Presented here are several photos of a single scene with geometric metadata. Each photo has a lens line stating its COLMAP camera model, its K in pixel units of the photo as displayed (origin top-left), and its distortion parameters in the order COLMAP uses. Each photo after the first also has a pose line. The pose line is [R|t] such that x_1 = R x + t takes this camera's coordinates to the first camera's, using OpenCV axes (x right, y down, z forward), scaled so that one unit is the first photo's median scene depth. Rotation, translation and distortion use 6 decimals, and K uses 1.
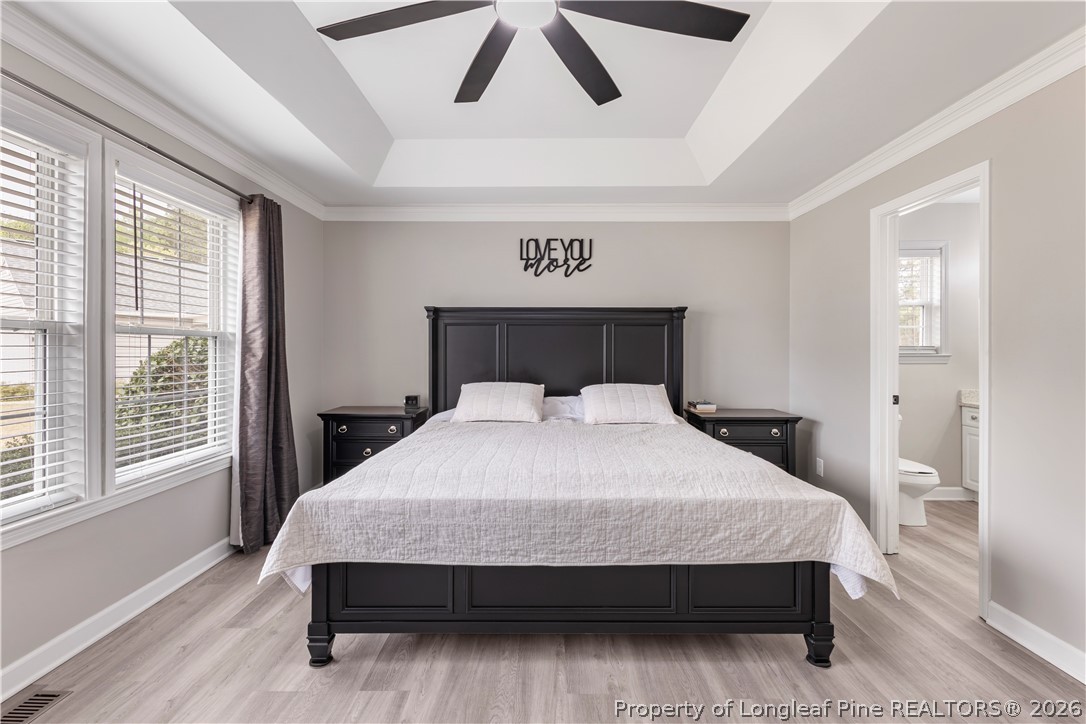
lens RADIAL K [[503.7, 0, 542.2], [0, 503.7, 350.6], [0, 0, 1]] dist [0.004450, -0.000588]
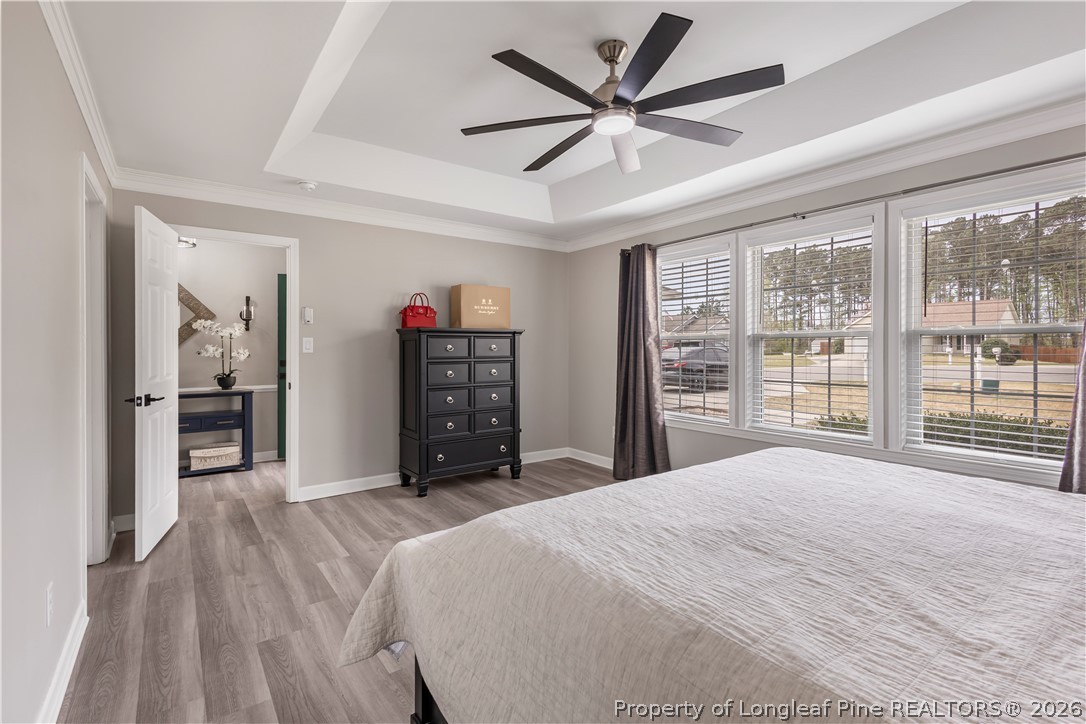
lens RADIAL K [[503.7, 0, 542.2], [0, 503.7, 350.6], [0, 0, 1]] dist [0.004450, -0.000588]
pose [[-0.804160, 0.000317, -0.594413, 0.491059], [0.000671, 1.000000, -0.000374, 0.003889], [0.594412, -0.000699, -0.804160, 0.975117]]
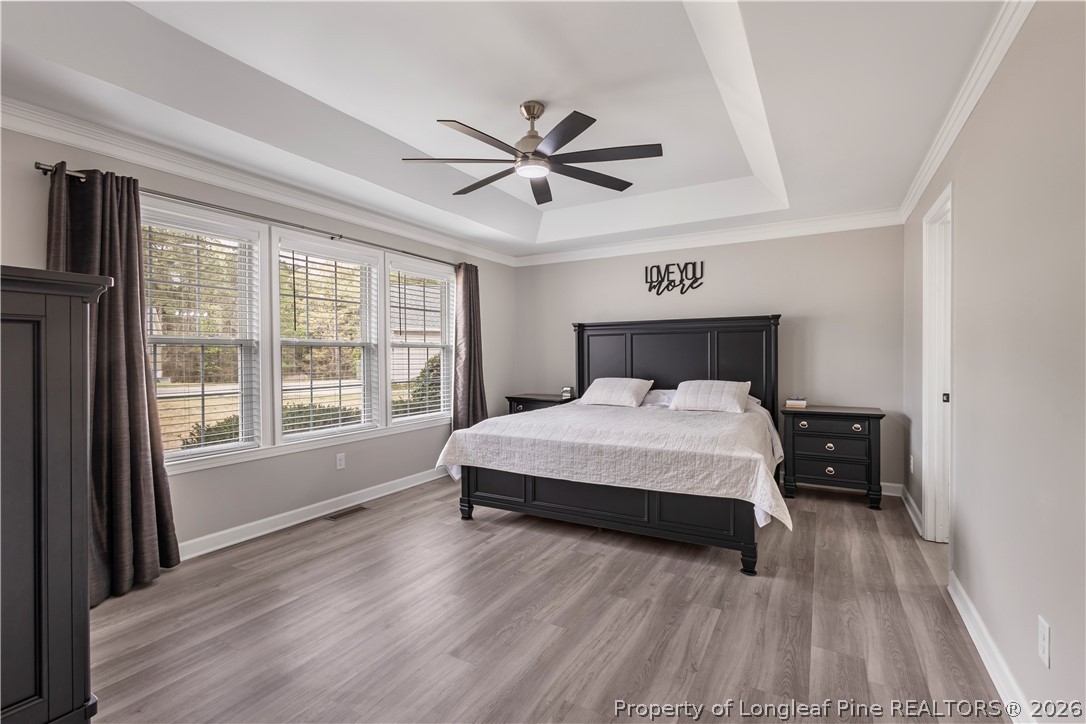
lens RADIAL K [[497.1, 0, 543.0], [0, 497.1, 362.0], [0, 0, 1]] dist [0.002900, 0.000069]
pose [[0.872730, -0.001732, -0.488201, 0.418830], [0.008425, 0.999898, 0.011514, 0.003732], [0.488131, -0.014162, 0.872655, -0.279540]]
